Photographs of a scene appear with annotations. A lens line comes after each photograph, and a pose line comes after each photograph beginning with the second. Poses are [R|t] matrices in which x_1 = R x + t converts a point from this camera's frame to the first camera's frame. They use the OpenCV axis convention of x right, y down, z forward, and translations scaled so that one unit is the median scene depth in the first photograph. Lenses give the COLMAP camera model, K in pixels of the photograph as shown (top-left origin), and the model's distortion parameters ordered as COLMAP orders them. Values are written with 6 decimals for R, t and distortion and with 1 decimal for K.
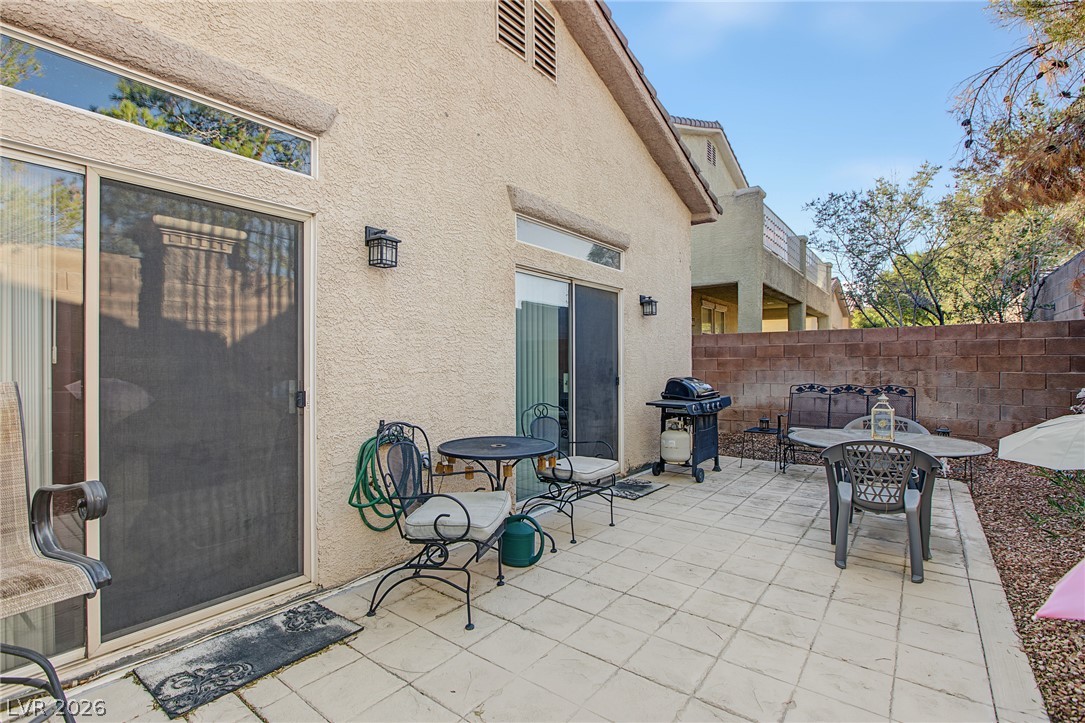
lens RADIAL K [[506.0, 0, 542.5], [0, 506.0, 359.5], [0, 0, 1]] dist [-0.011348, 0.001697]
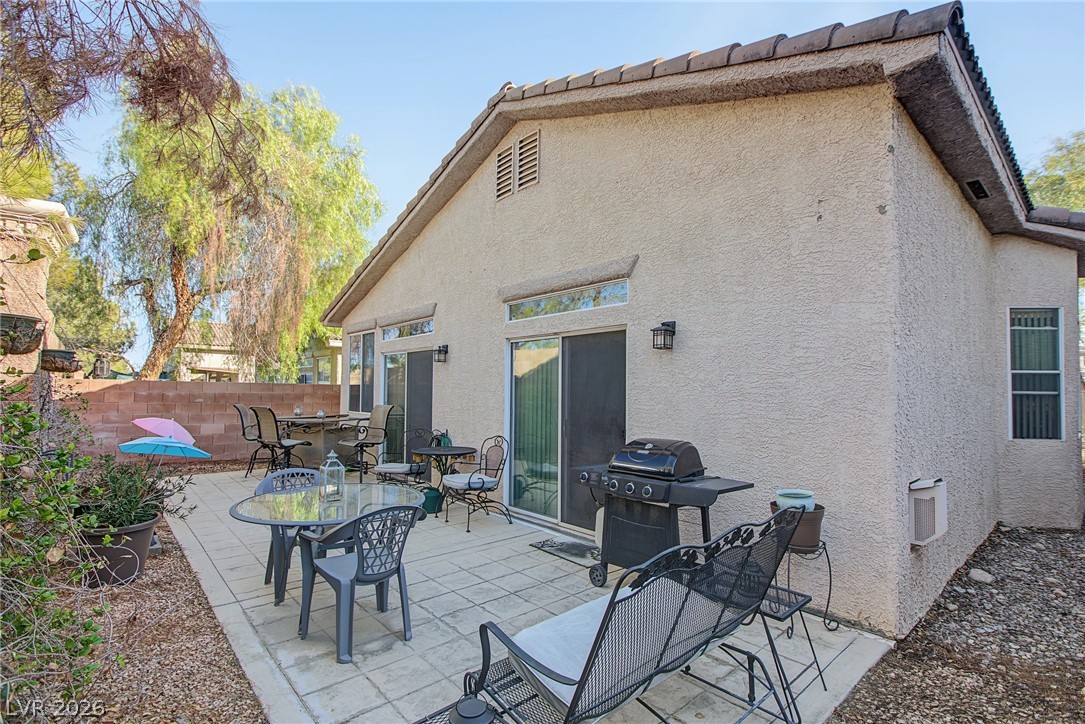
lens RADIAL K [[504.5, 0, 539.2], [0, 504.5, 374.2], [0, 0, 1]] dist [-0.002504, -0.000513]
pose [[-0.200408, -0.030355, -0.979242, 1.395975], [-0.000900, 0.999525, -0.030800, -0.043949], [0.979712, -0.005292, -0.200340, 1.434414]]
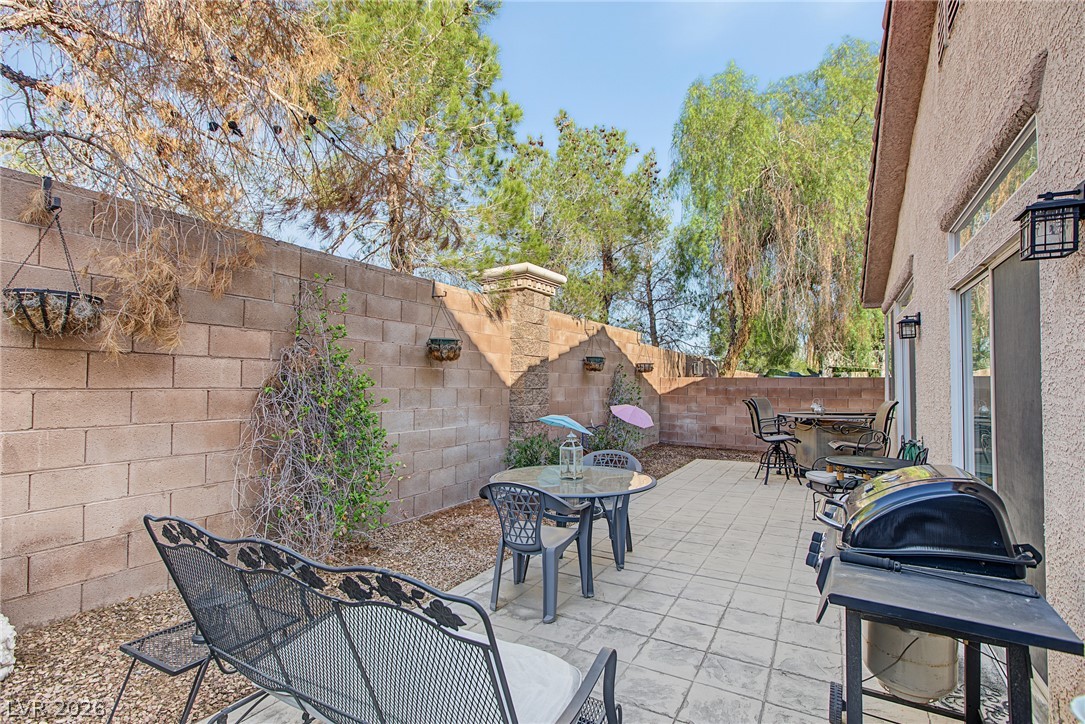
lens RADIAL K [[504.5, 0, 539.2], [0, 504.5, 374.2], [0, 0, 1]] dist [-0.002504, -0.000513]
pose [[-0.992397, 0.000710, -0.123079, 0.783872], [0.004792, 0.999448, -0.032877, -0.016756], [0.122988, -0.033217, -0.991852, 1.850595]]
